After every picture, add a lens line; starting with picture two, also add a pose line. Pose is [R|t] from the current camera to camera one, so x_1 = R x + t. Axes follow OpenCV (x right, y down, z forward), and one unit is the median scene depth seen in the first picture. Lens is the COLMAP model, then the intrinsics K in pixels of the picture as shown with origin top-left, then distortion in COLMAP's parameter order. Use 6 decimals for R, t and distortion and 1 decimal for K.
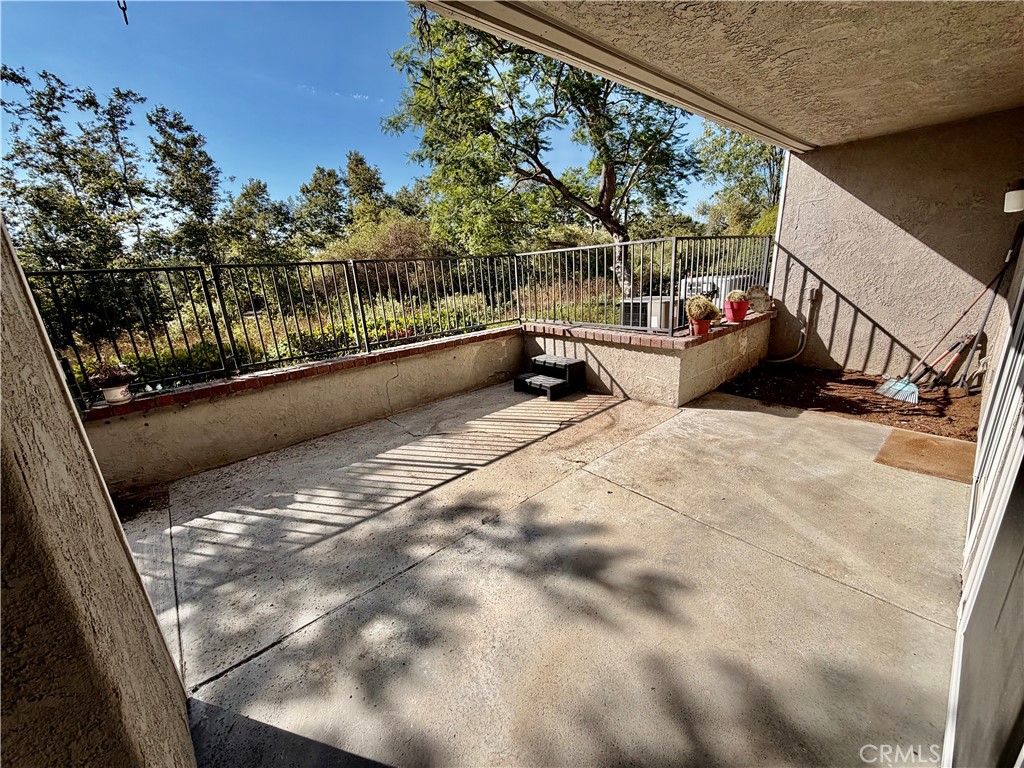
lens RADIAL K [[406.0, 0, 509.8], [0, 406.0, 382.4], [0, 0, 1]] dist [-0.002239, -0.000211]
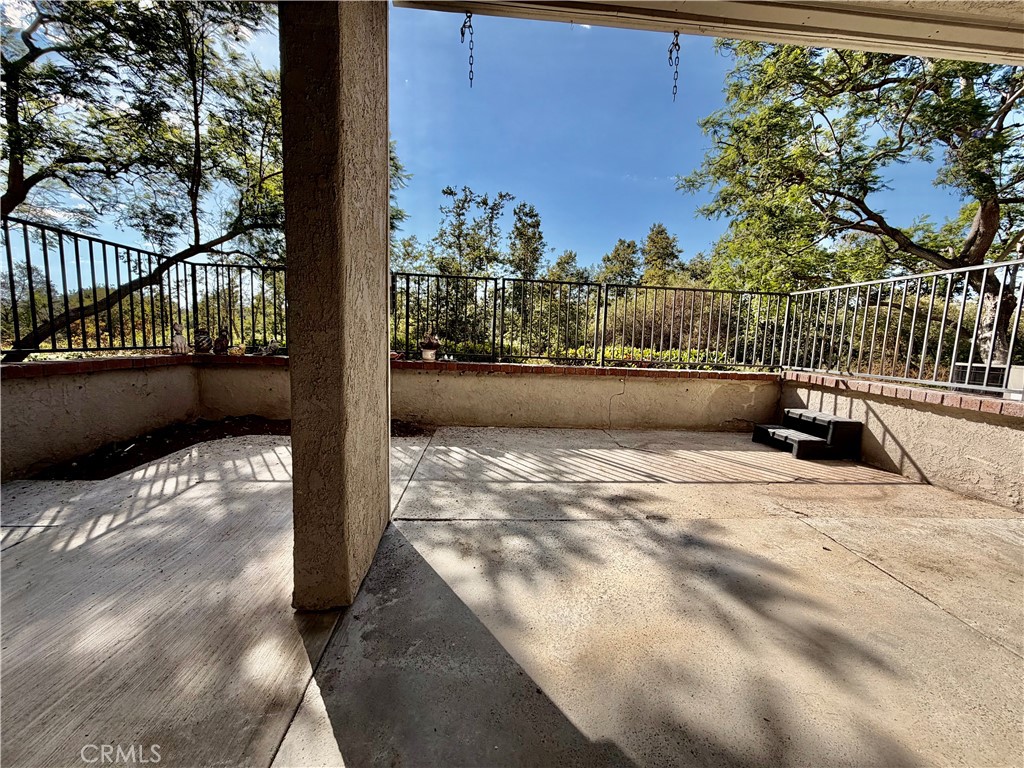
lens RADIAL K [[406.5, 0, 509.3], [0, 406.5, 384.3], [0, 0, 1]] dist [-0.001853, -0.000111]
pose [[0.789472, 0.167009, -0.590629, 0.098305], [-0.253868, 0.964951, -0.066483, 0.097801], [0.558825, 0.202428, 0.804200, -0.005150]]
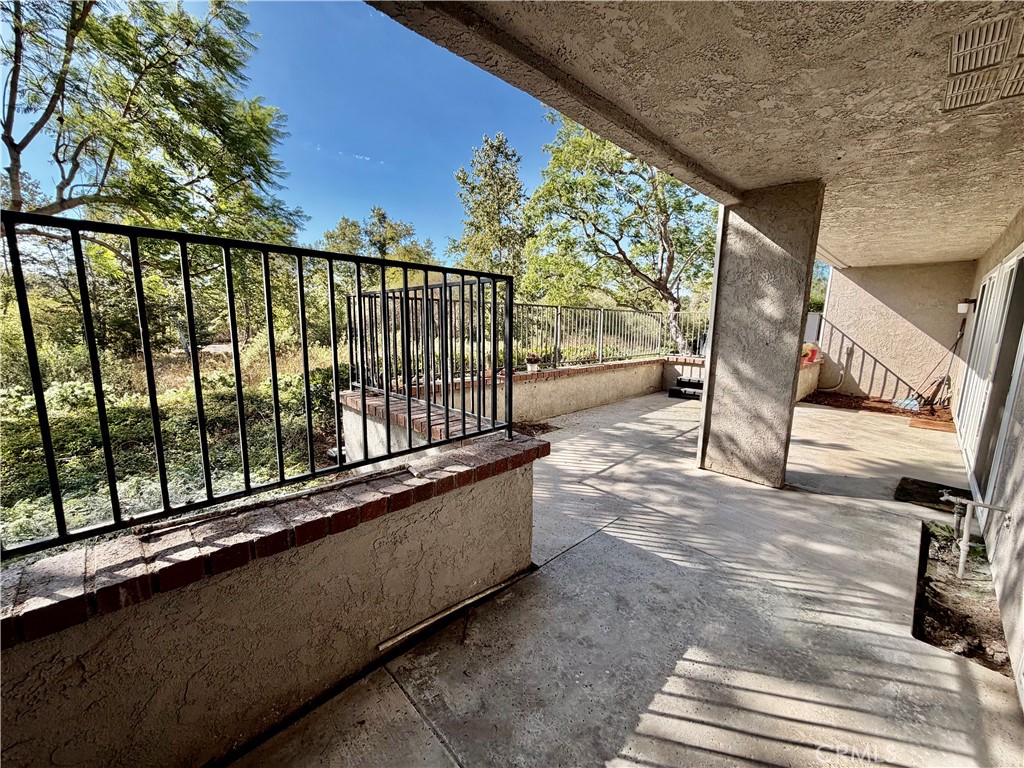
lens RADIAL K [[406.5, 0, 509.3], [0, 406.5, 384.3], [0, 0, 1]] dist [-0.001853, -0.000111]
pose [[0.995736, 0.068716, 0.061553, -0.732107], [-0.060551, 0.990193, -0.125900, 0.216444], [-0.069601, 0.121636, 0.990132, -0.535291]]
